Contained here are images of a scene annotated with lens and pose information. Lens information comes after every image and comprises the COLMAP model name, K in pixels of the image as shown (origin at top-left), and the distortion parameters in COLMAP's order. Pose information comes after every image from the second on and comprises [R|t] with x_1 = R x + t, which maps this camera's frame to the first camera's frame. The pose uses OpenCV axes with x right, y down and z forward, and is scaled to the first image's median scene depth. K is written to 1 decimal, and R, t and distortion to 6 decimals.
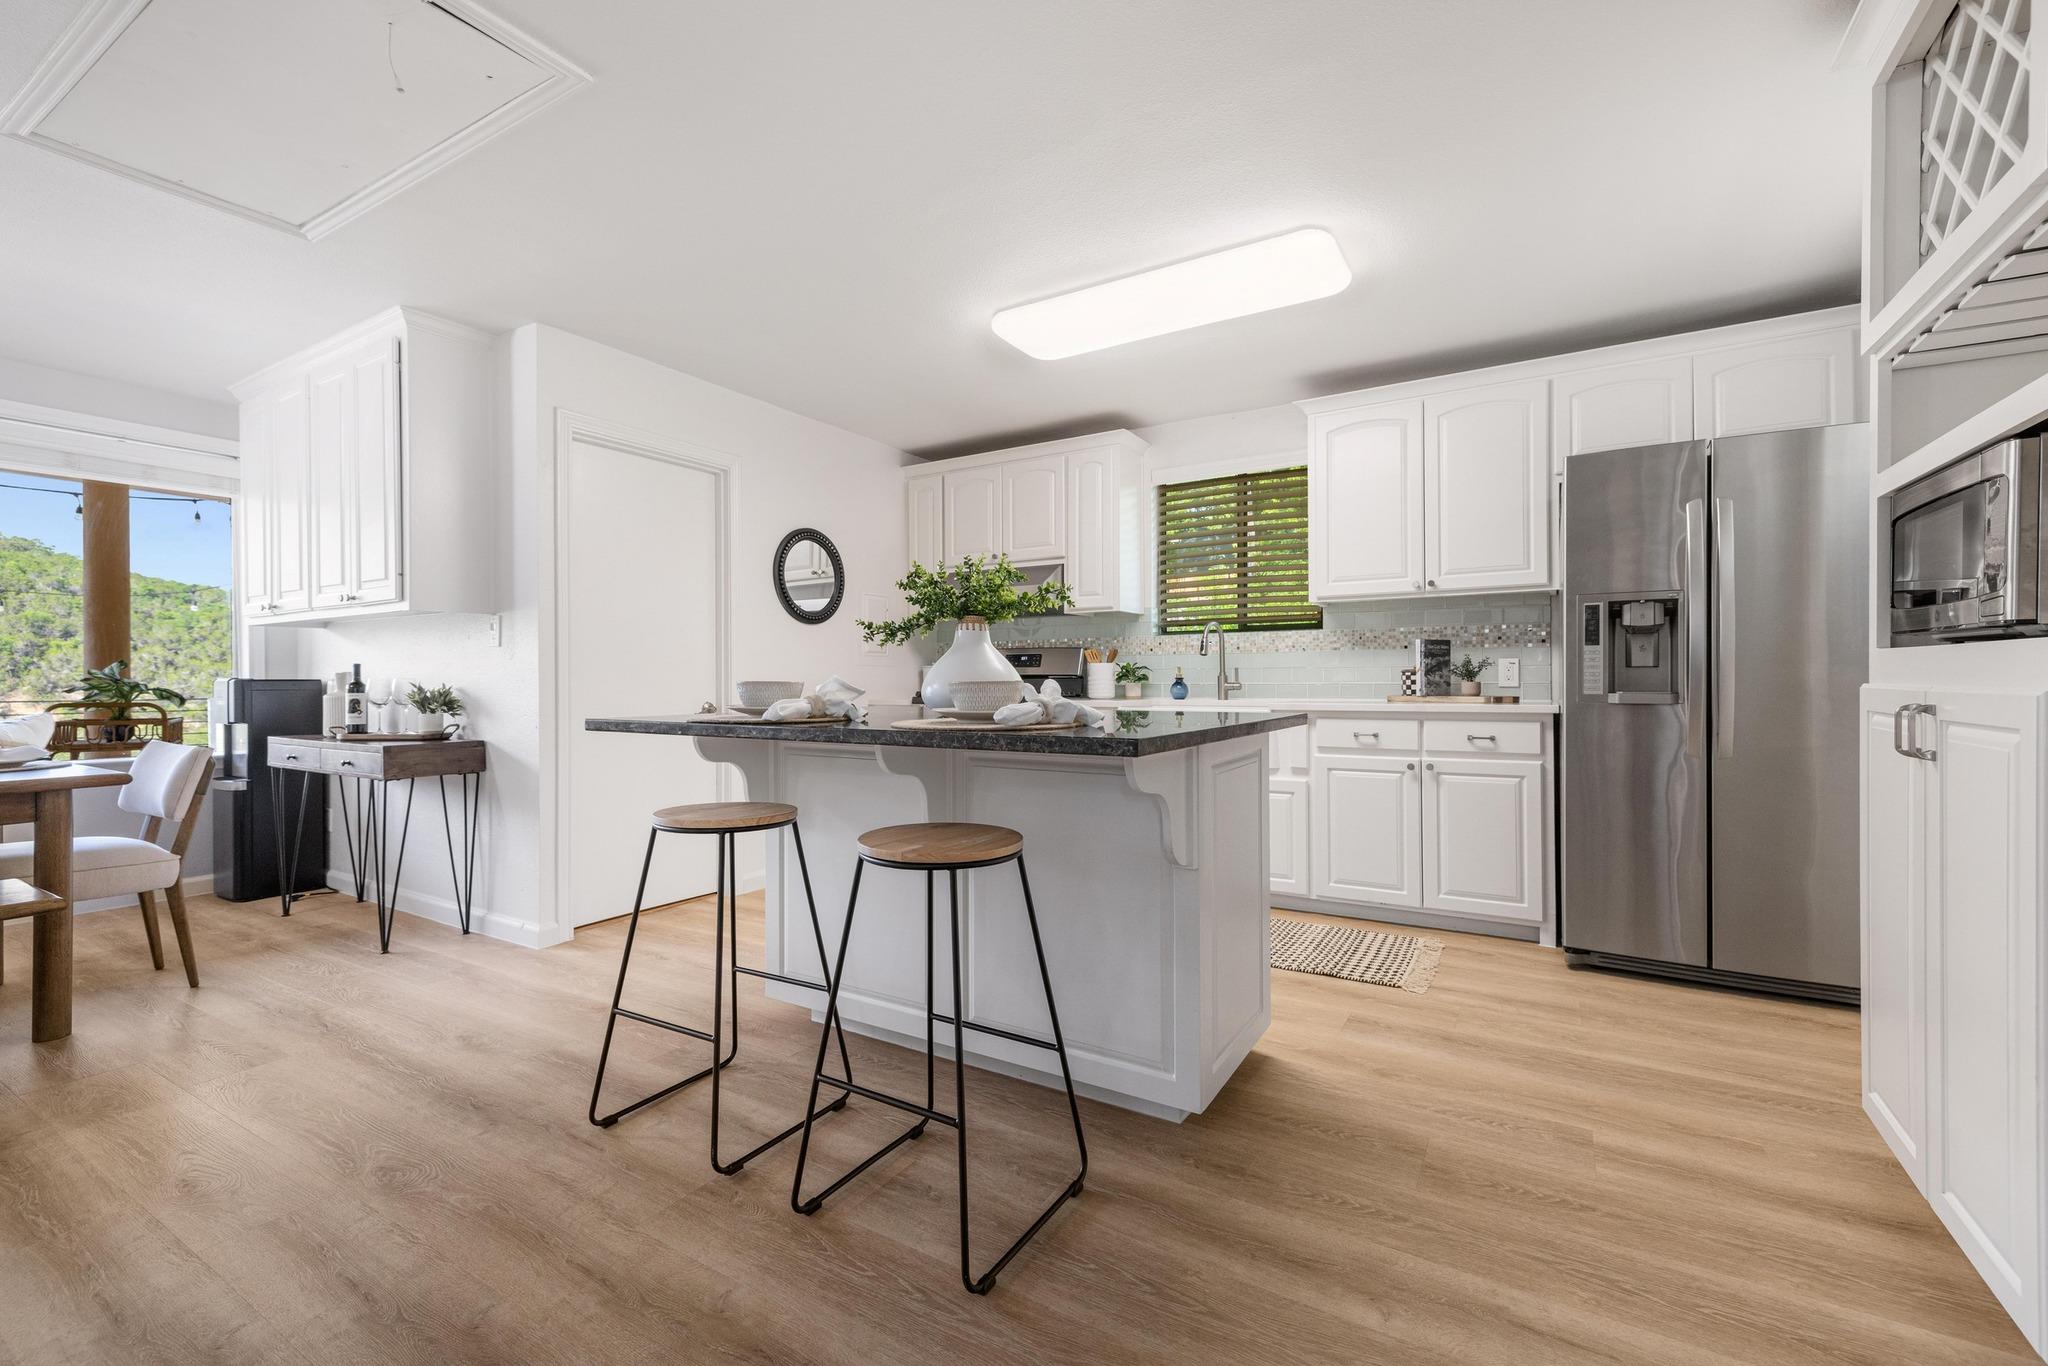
lens RADIAL K [[864.7, 0, 1024.0], [0, 864.7, 683.0], [0, 0, 1]] dist [0.007416, 0.000102]
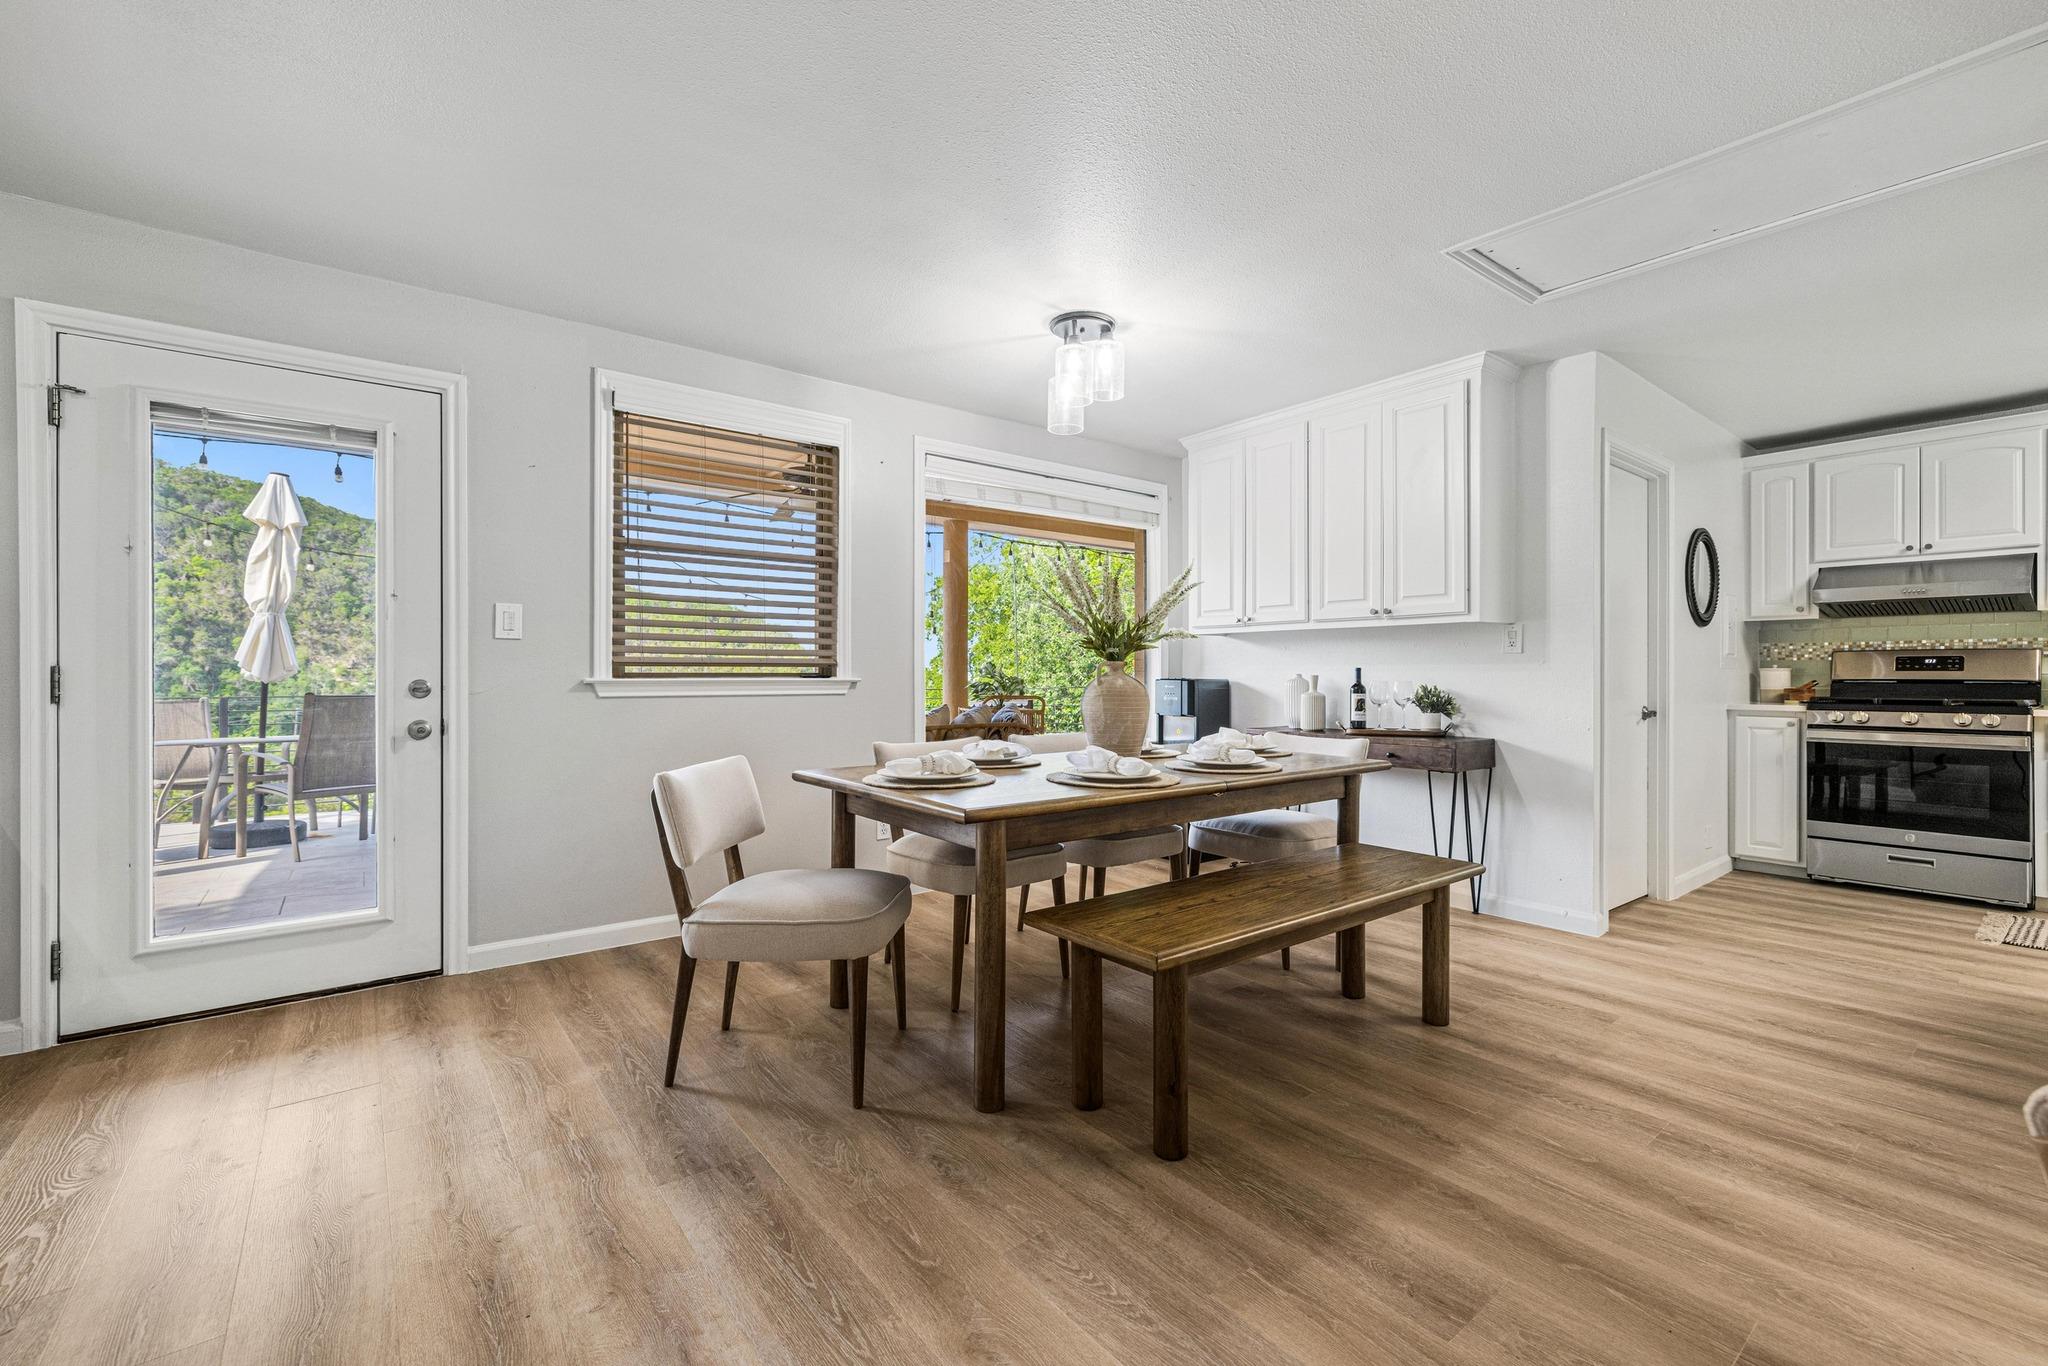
lens RADIAL K [[858.1, 0, 1023.3], [0, 858.1, 679.6], [0, 0, 1]] dist [-0.000314, -0.000333]
pose [[0.935753, 0.008224, -0.352560, -0.787057], [-0.006738, 0.999962, 0.005441, -0.010392], [0.352592, -0.002716, 0.935773, -0.219967]]
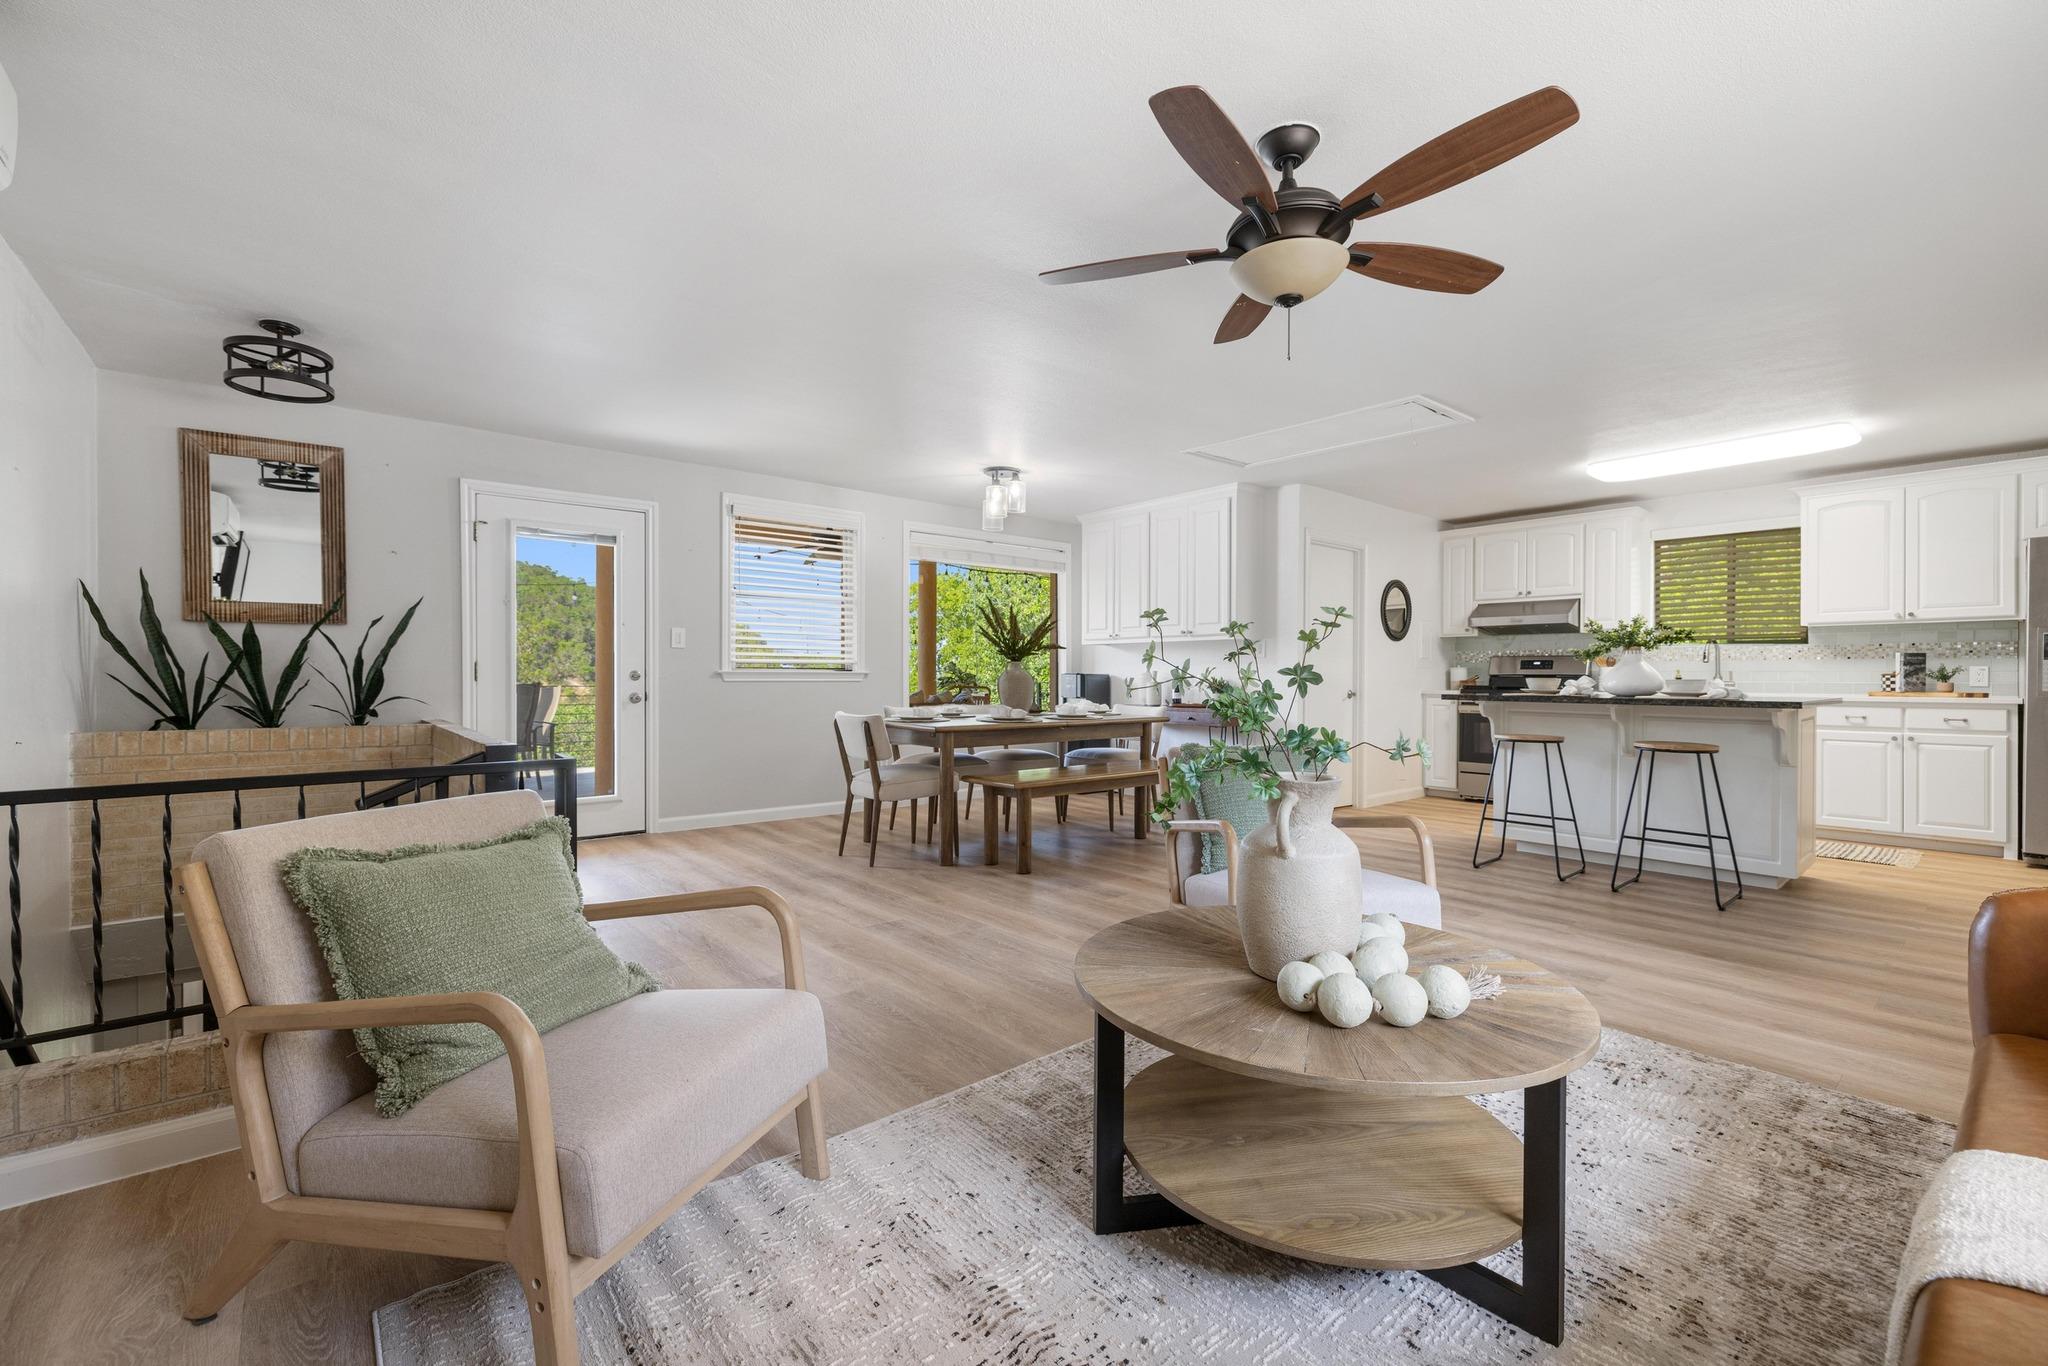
lens RADIAL K [[858.1, 0, 1023.3], [0, 858.1, 679.6], [0, 0, 1]] dist [-0.000314, -0.000333]
pose [[0.947897, 0.009470, -0.318436, -0.496275], [-0.009082, 0.999955, 0.002704, 0.003951], [0.318447, 0.000329, 0.947941, -0.862108]]
